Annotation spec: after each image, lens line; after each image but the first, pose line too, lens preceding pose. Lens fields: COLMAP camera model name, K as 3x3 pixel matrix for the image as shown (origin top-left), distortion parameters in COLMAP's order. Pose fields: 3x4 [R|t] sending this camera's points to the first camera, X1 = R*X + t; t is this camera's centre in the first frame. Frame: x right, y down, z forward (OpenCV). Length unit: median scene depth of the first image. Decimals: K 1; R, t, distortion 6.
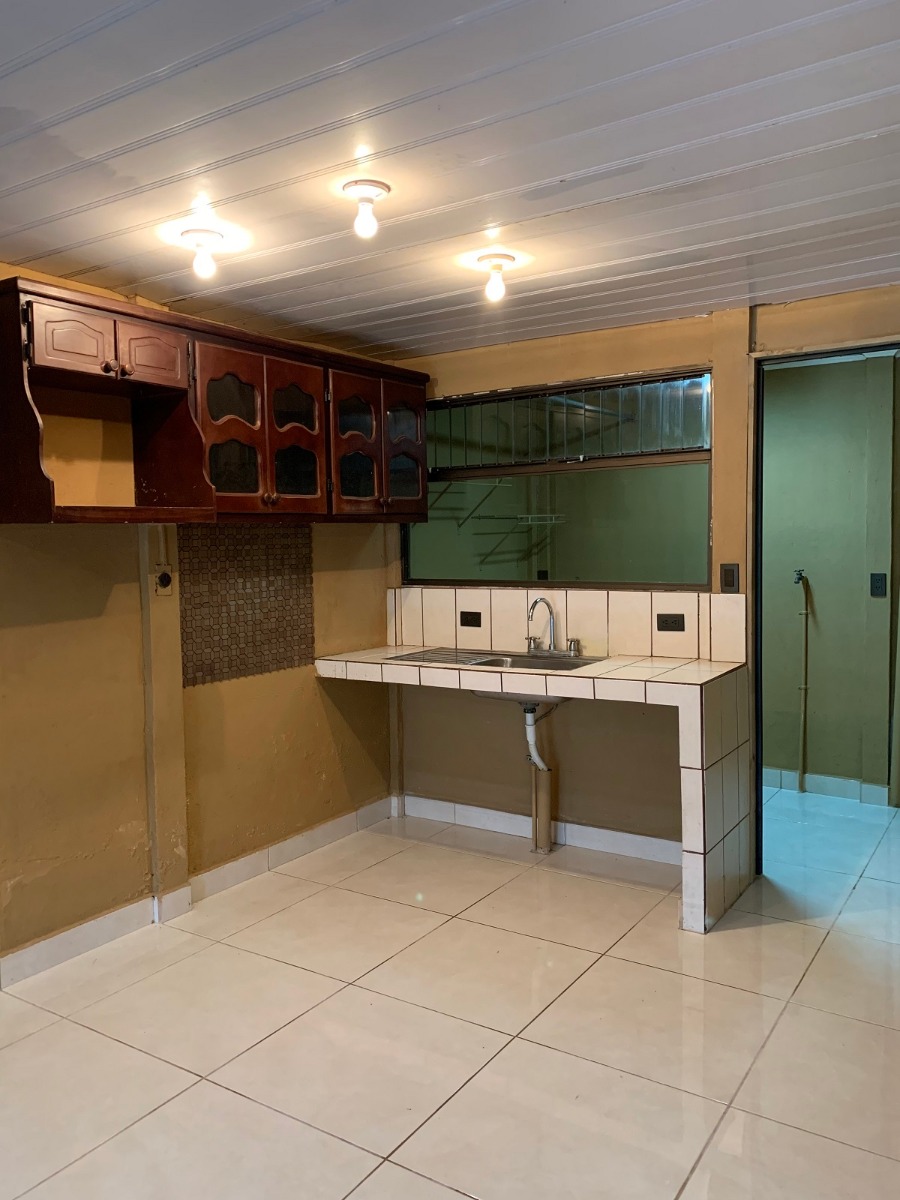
lens RADIAL K [[924.5, 0, 440.0], [0, 924.5, 604.1], [0, 0, 1]] dist [0.033934, -0.037324]
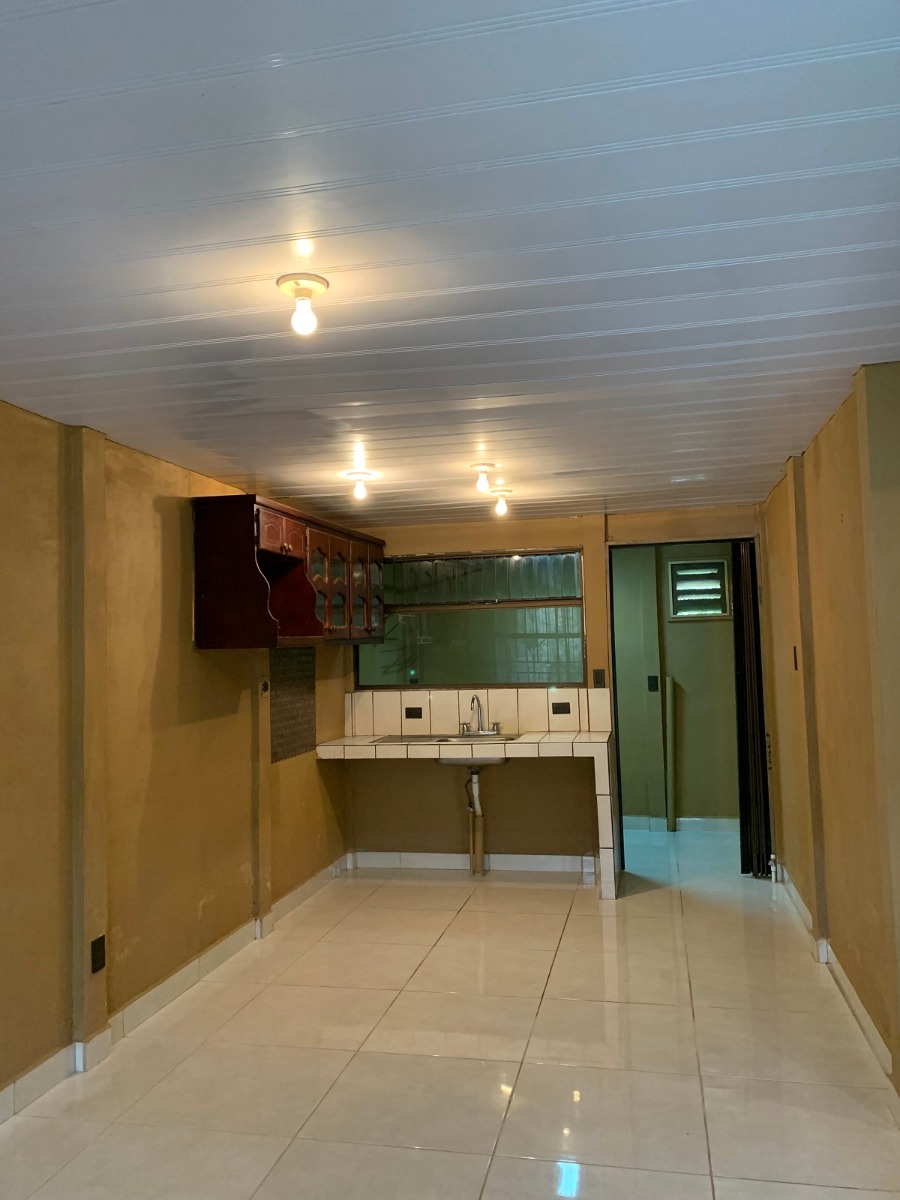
lens RADIAL K [[924.5, 0, 458.5], [0, 924.5, 593.8], [0, 0, 1]] dist [0.033934, -0.037324]
pose [[0.931938, 0.013695, 0.362359, -0.451480], [0.035940, 0.990878, -0.129881, 0.023637], [-0.360833, 0.134064, 0.922945, -0.368724]]
